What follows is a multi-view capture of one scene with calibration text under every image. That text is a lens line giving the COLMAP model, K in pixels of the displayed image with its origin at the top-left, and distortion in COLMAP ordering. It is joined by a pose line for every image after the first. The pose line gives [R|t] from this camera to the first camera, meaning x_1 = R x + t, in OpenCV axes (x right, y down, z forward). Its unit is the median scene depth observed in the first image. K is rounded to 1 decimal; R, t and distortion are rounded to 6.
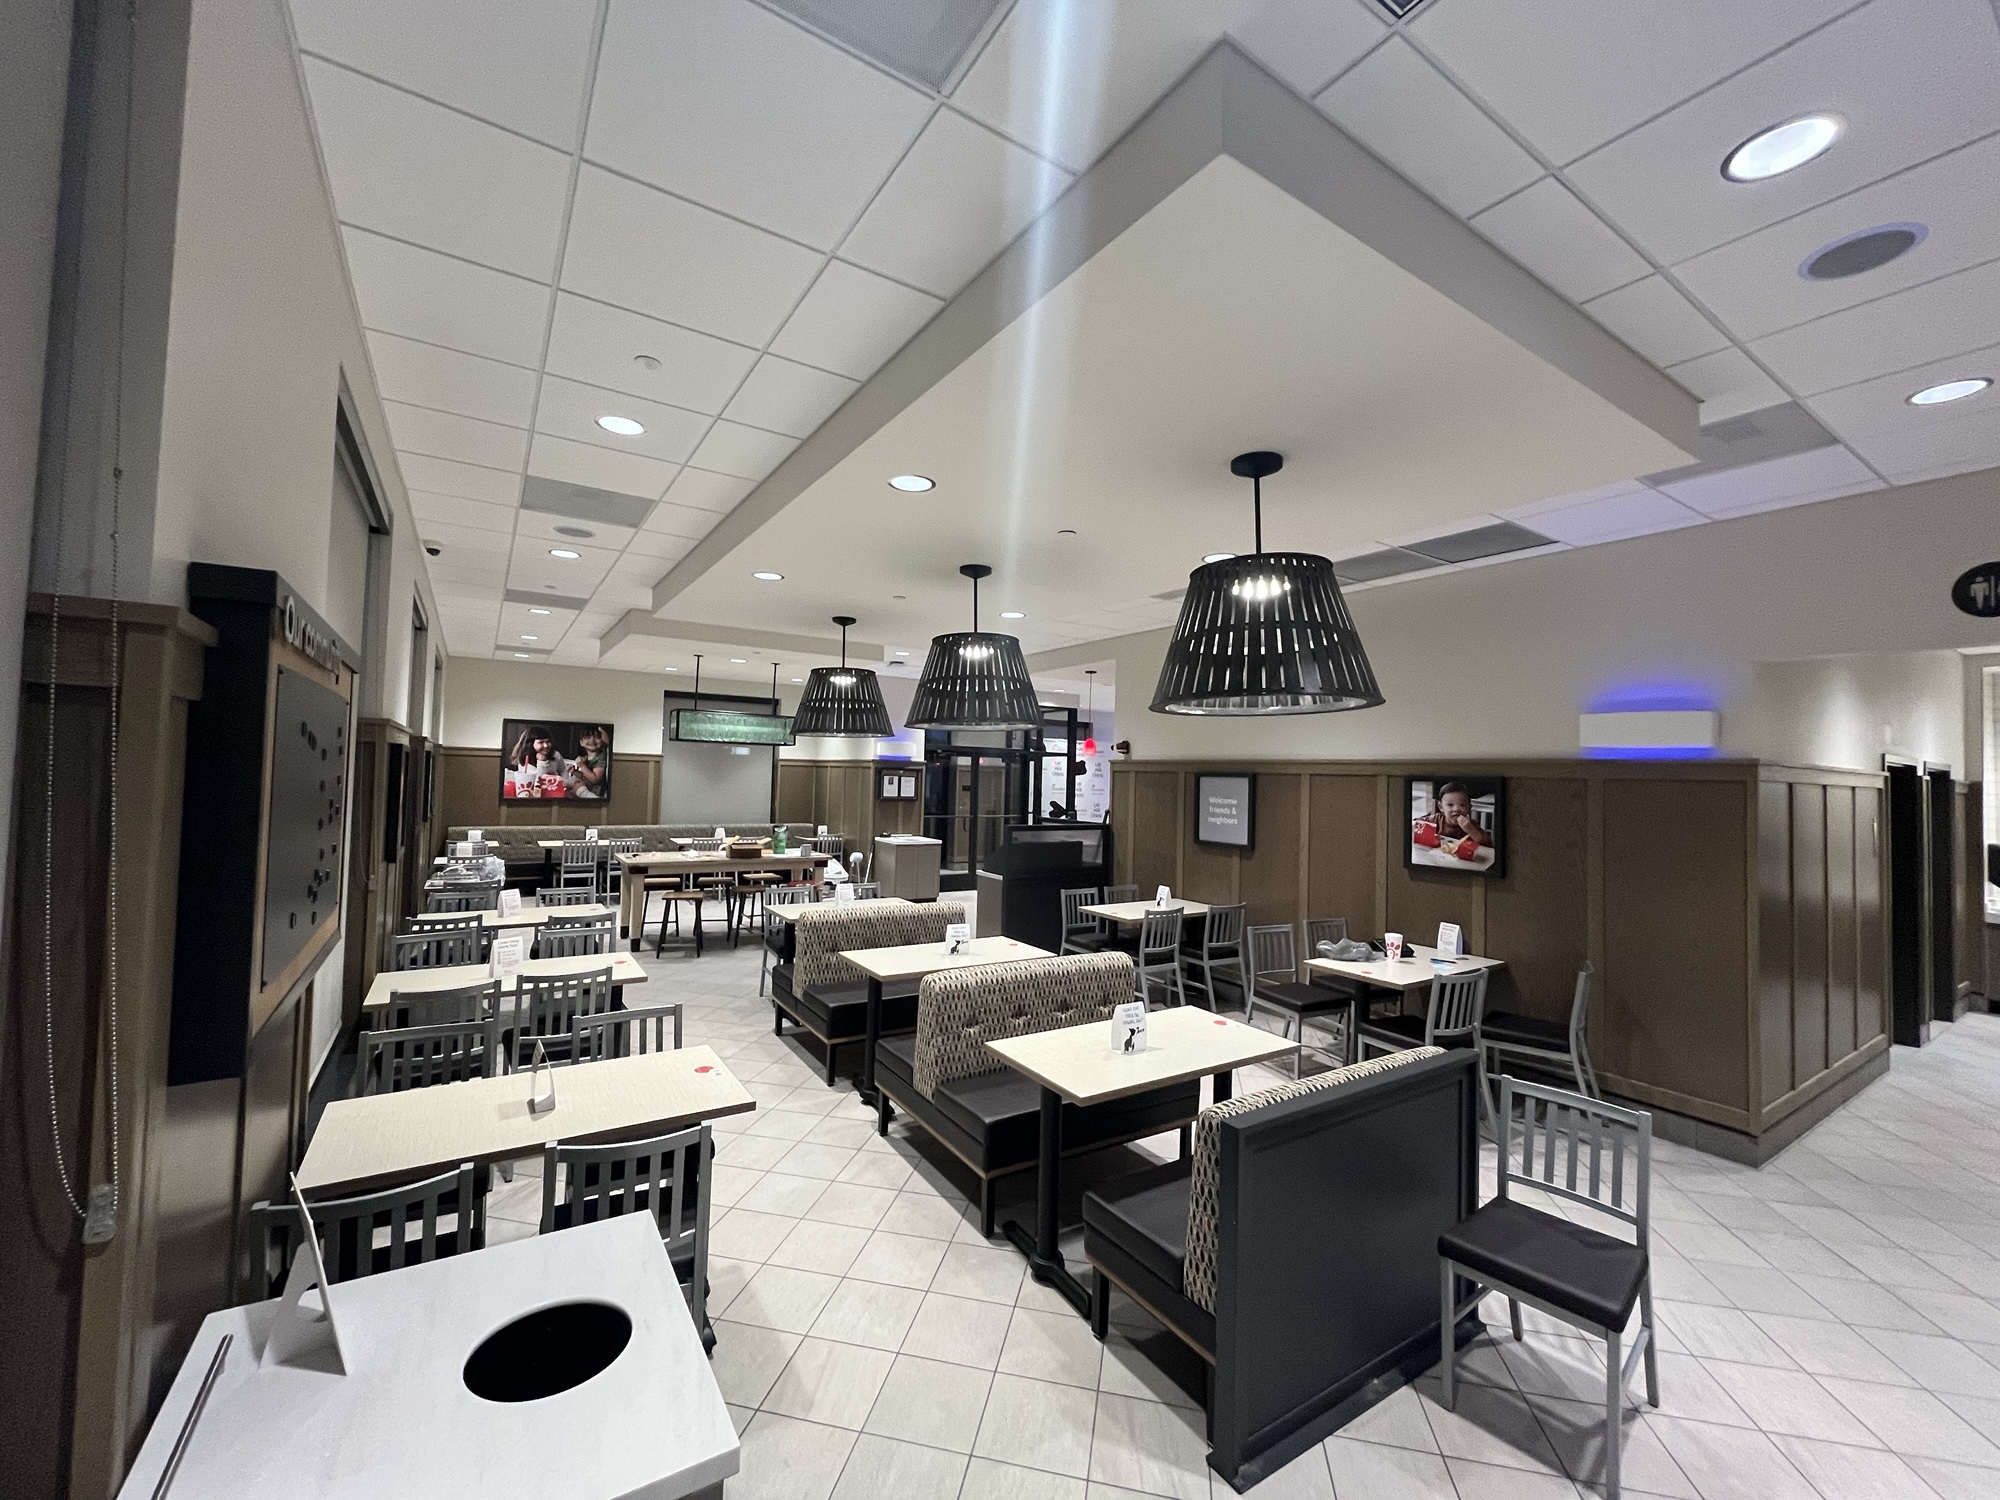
lens RADIAL K [[807.3, 0, 1000.0], [0, 807.3, 750.0], [0, 0, 1]] dist [-0.014448, 0.000077]
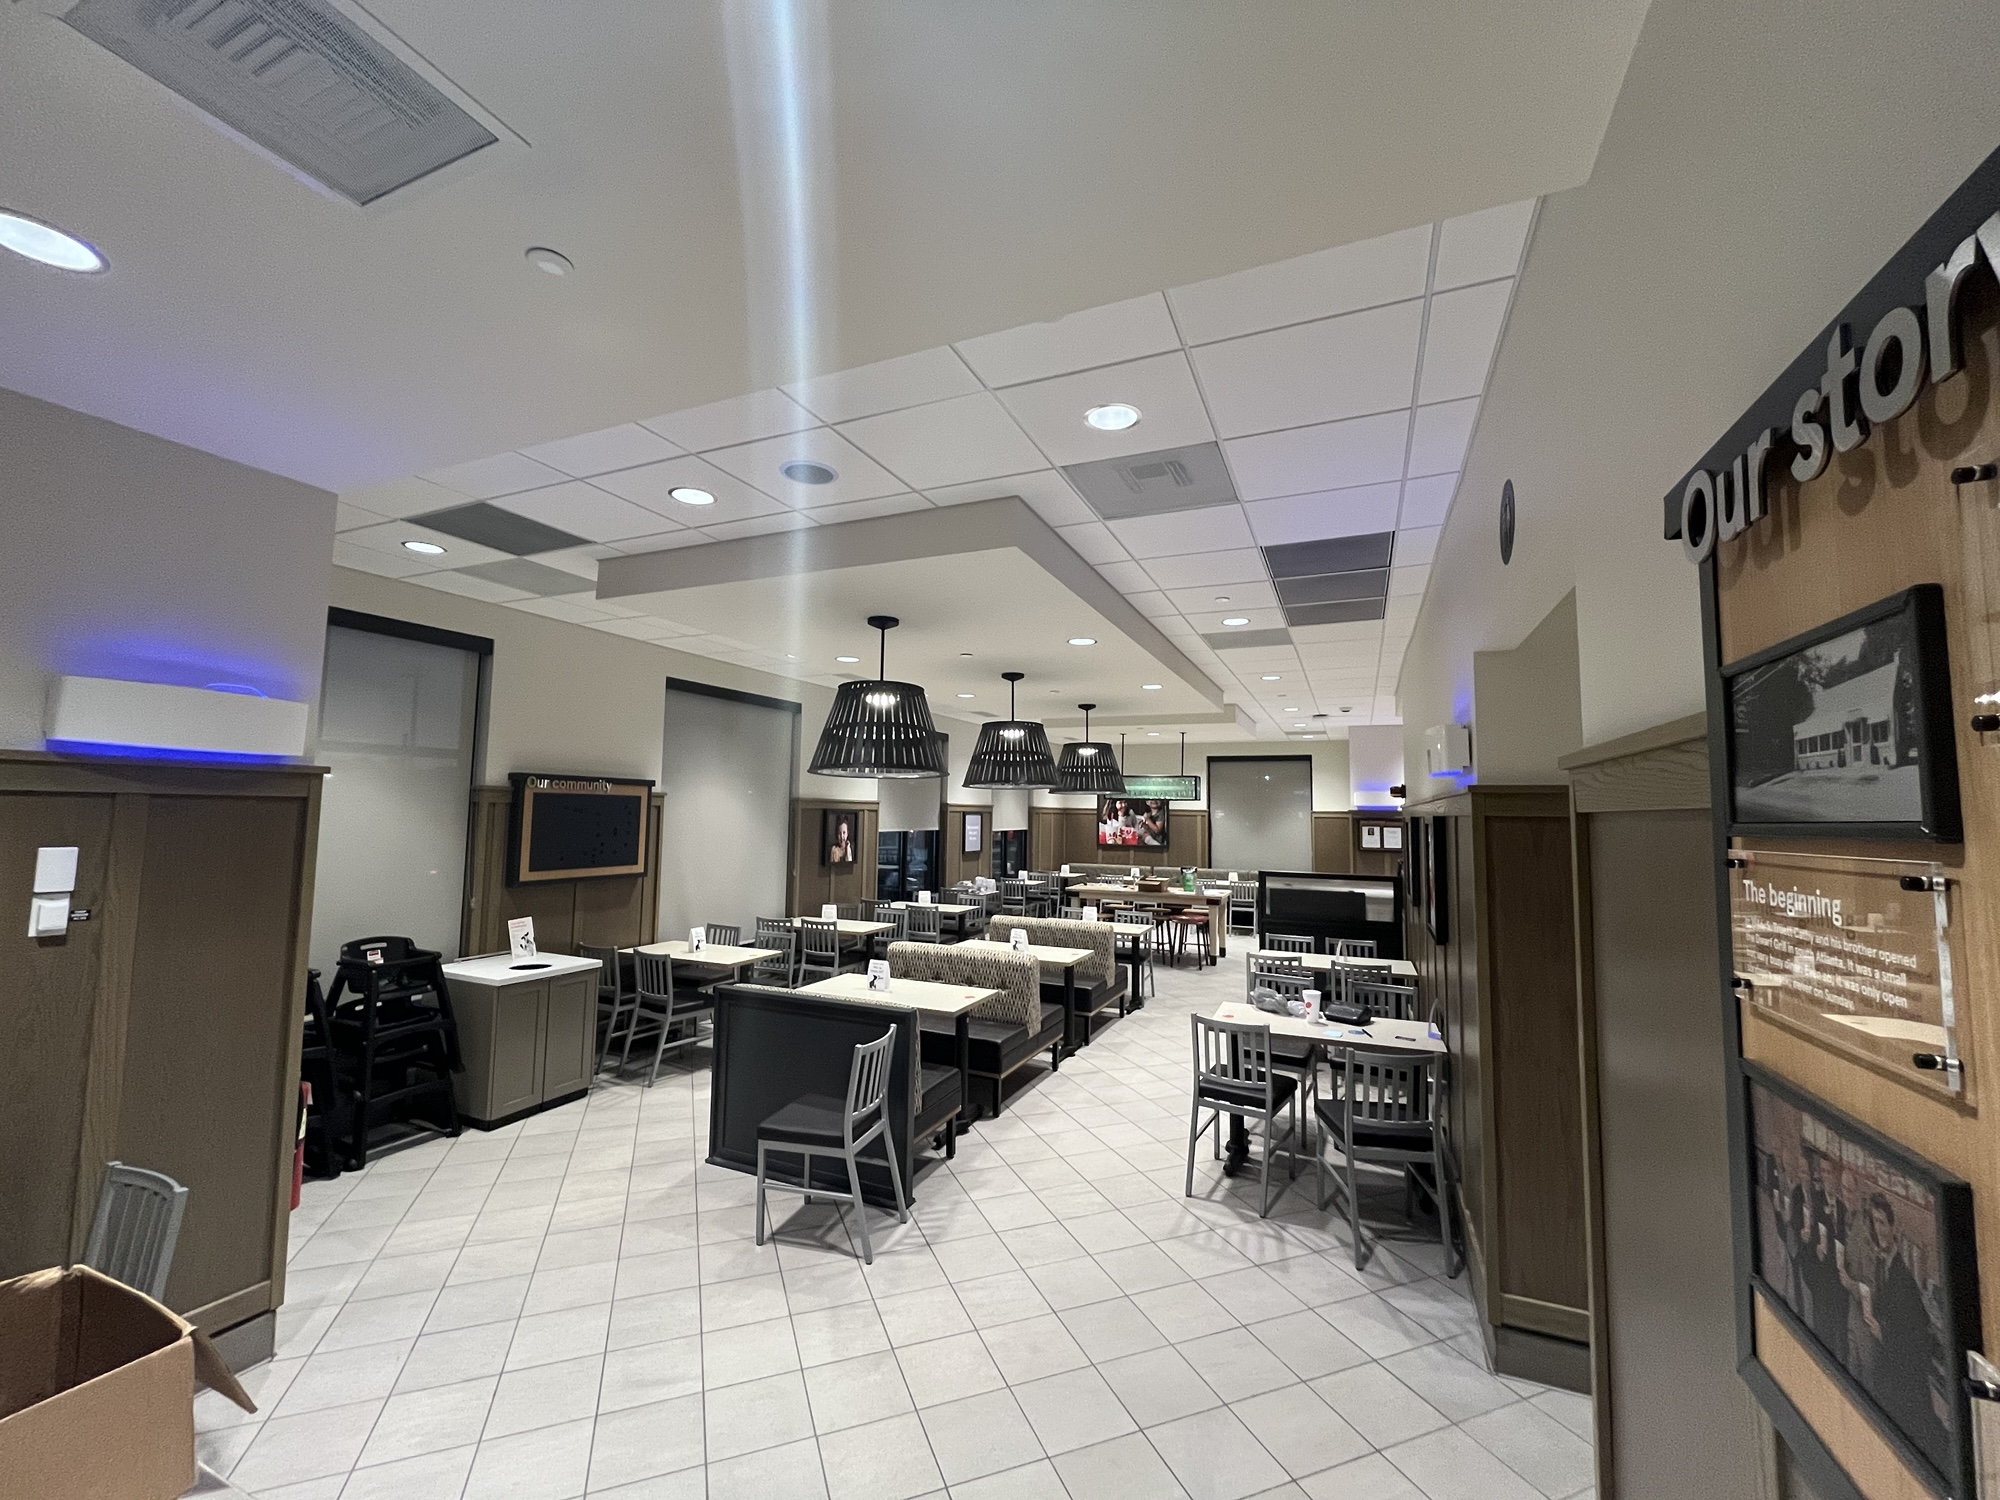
lens RADIAL K [[816.0, 0, 1000.0], [0, 816.0, 750.0], [0, 0, 1]] dist [0.001760, 0.000014]
pose [[0.556546, -0.082542, -0.826706, 0.453095], [0.026554, 0.996311, -0.081600, 0.008648], [0.830392, 0.023462, 0.556685, 0.073798]]
